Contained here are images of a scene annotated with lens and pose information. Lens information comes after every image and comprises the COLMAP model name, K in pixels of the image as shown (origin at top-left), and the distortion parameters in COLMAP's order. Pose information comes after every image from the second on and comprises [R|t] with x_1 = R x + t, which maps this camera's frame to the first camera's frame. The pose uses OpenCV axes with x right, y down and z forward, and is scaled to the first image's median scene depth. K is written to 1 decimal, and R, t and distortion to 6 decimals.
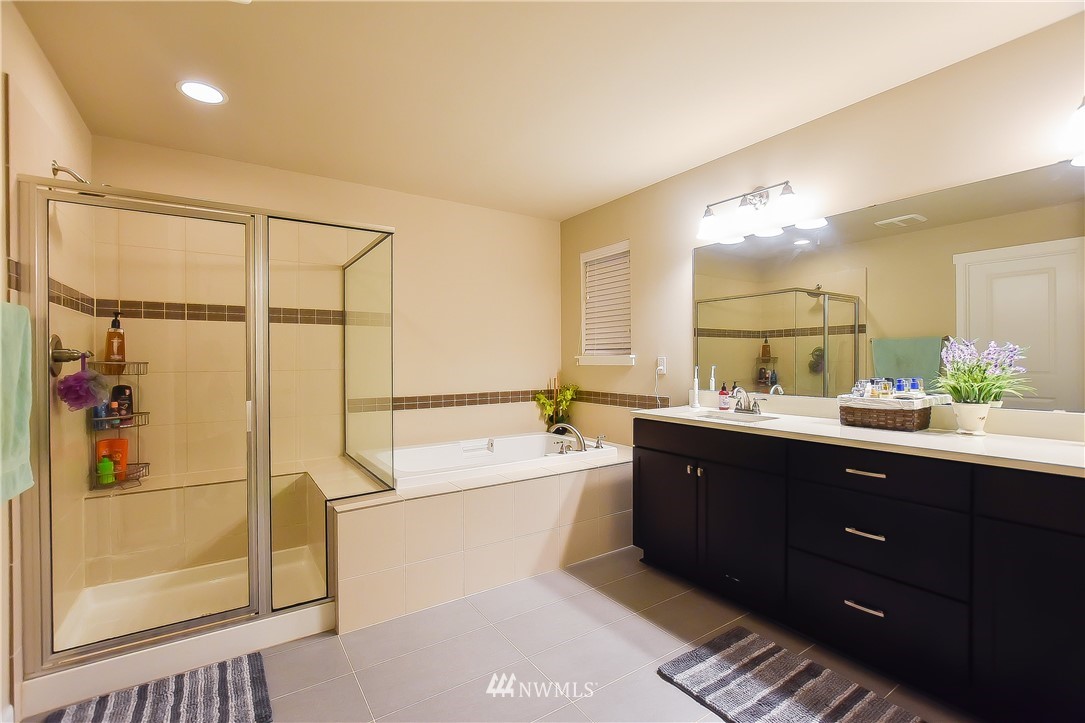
lens RADIAL K [[478.0, 0, 537.0], [0, 478.0, 362.8], [0, 0, 1]] dist [-0.018205, 0.000399]
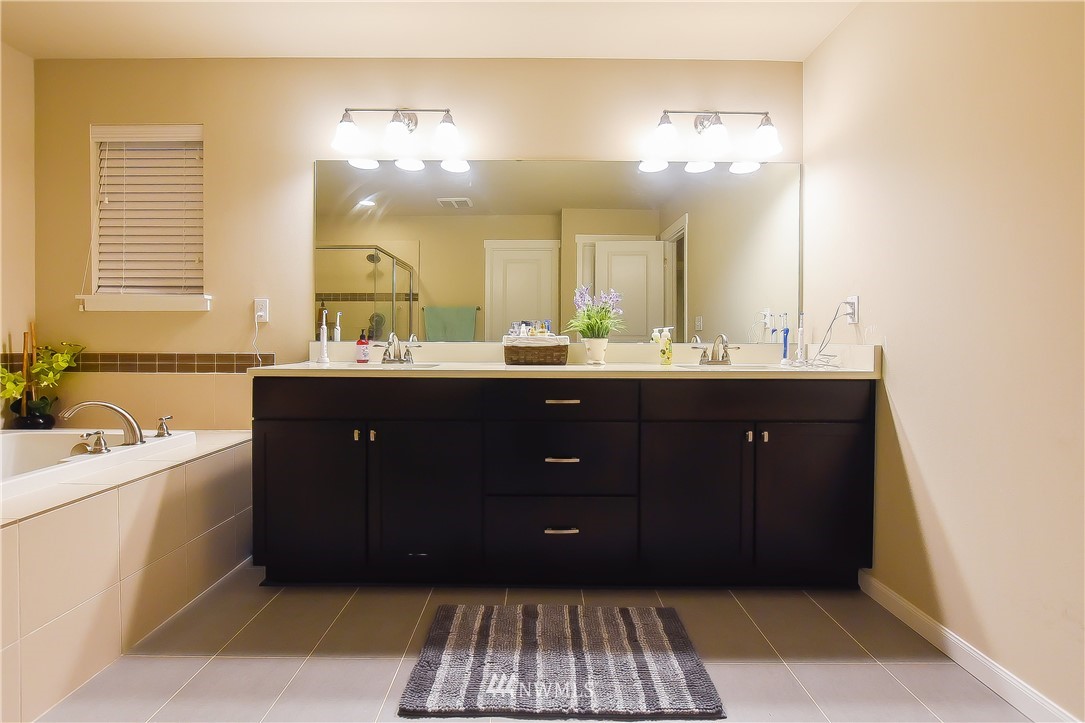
lens RADIAL K [[488.6, 0, 540.4], [0, 488.6, 348.2], [0, 0, 1]] dist [-0.033362, 0.013252]
pose [[0.551168, -0.003721, 0.834386, -0.131861], [-0.001334, 0.999985, 0.005341, 0.063468], [-0.834393, -0.004057, 0.551155, 0.259161]]
